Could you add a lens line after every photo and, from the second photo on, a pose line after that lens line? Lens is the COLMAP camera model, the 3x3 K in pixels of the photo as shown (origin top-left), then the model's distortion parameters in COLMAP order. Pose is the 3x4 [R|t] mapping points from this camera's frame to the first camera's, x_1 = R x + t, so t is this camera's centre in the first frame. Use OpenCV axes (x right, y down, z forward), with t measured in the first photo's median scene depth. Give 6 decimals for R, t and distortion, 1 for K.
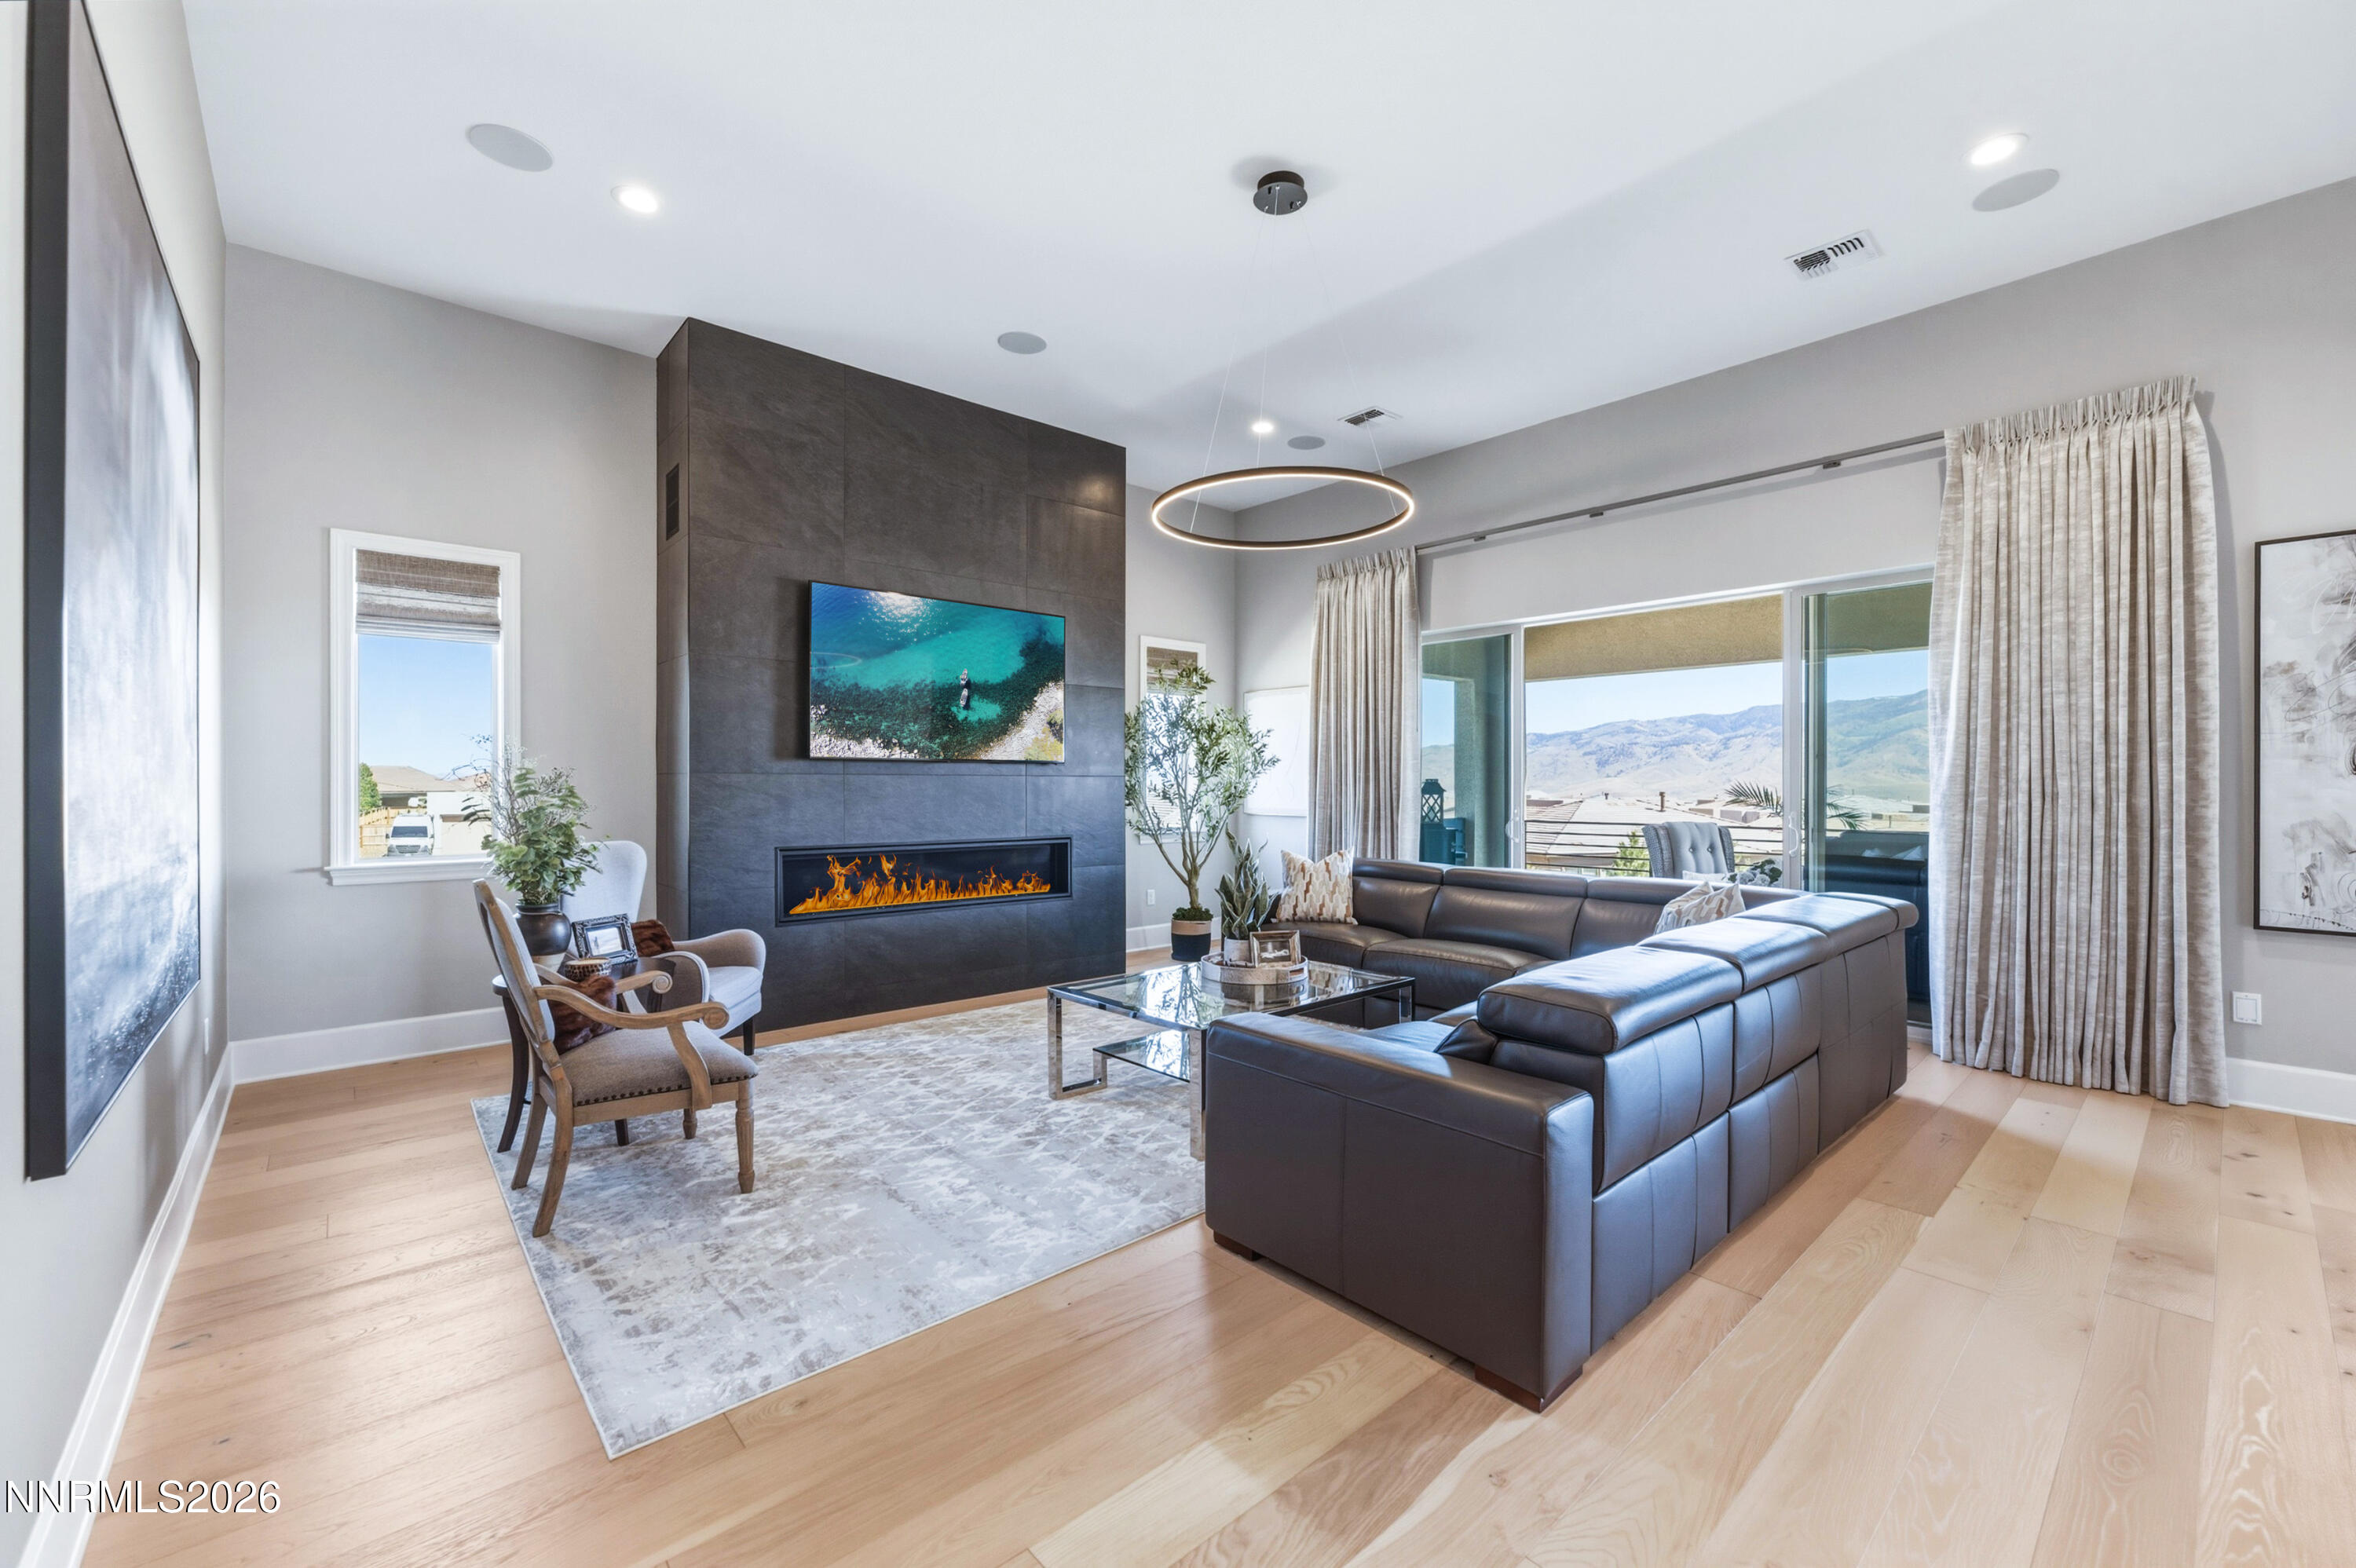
lens RADIAL K [[945.1, 0, 1159.8], [0, 945.1, 788.7], [0, 0, 1]] dist [-0.010776, 0.005341]
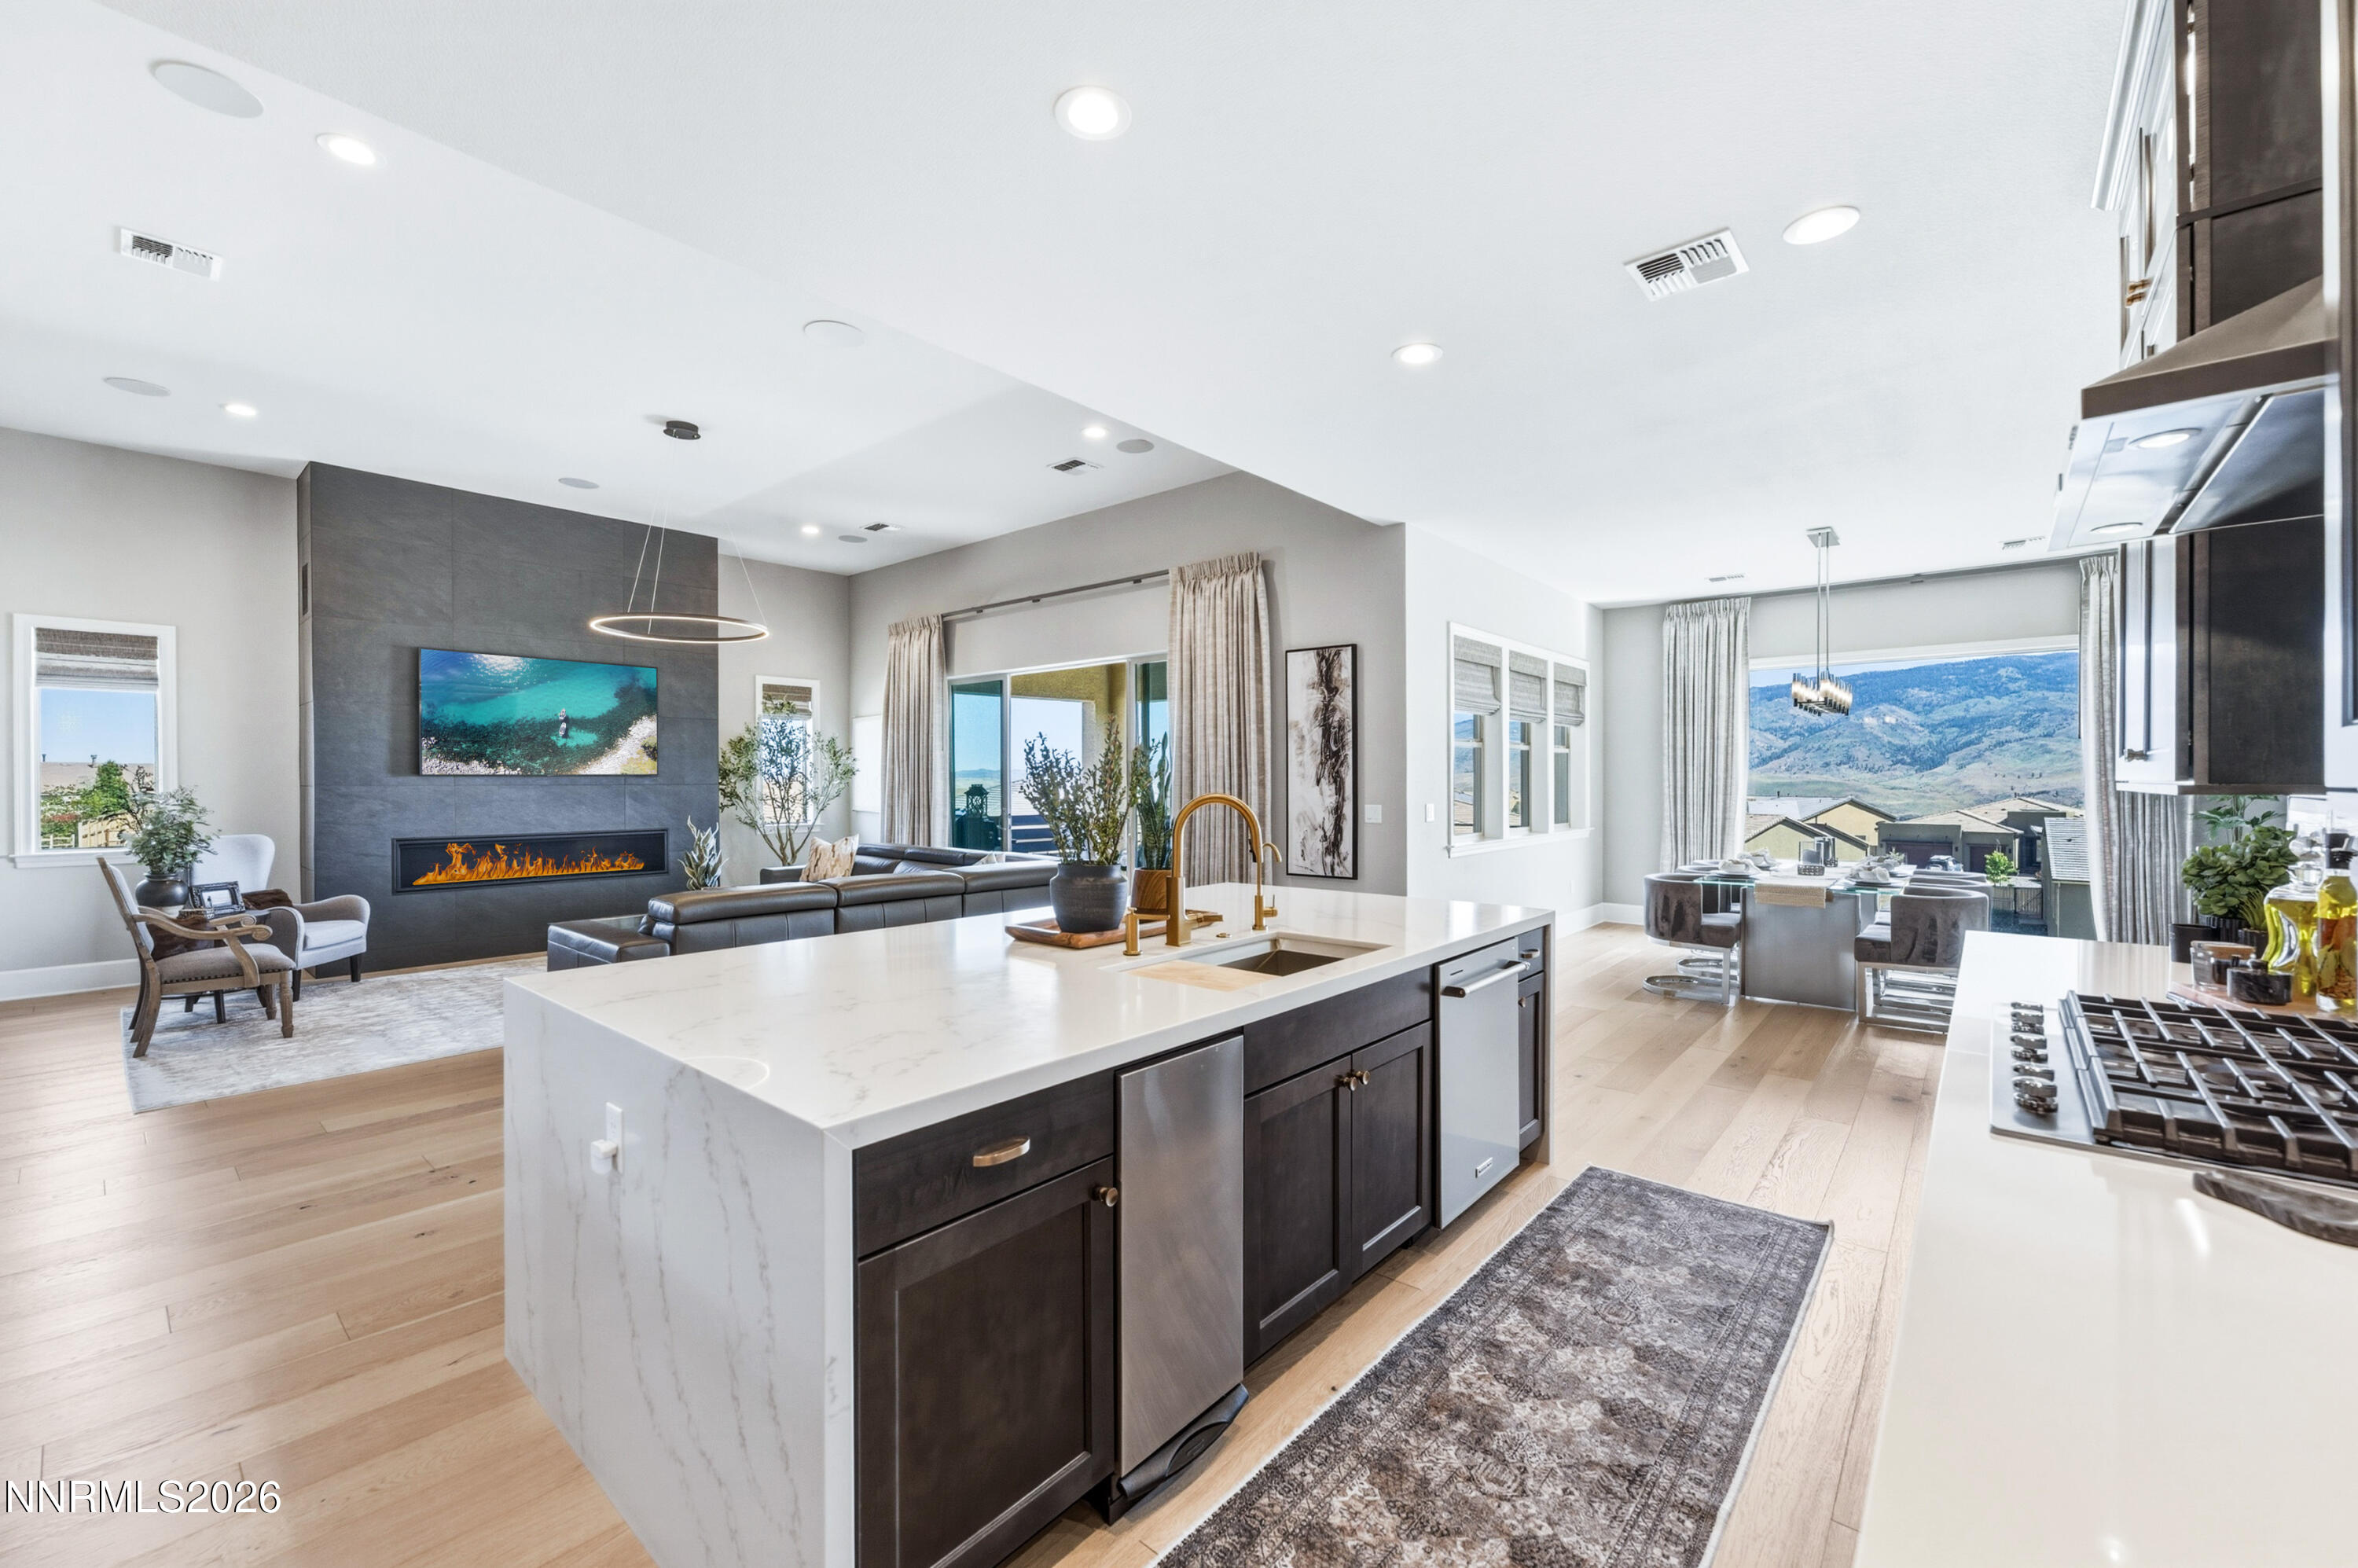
lens RADIAL K [[945.9, 0, 1172.9], [0, 945.9, 797.8], [0, 0, 1]] dist [-0.010776, 0.005341]
pose [[0.990945, -0.006292, 0.134121, 0.551313], [0.004568, 0.999903, 0.013158, -0.011910], [-0.134190, -0.012426, 0.990878, -0.535303]]
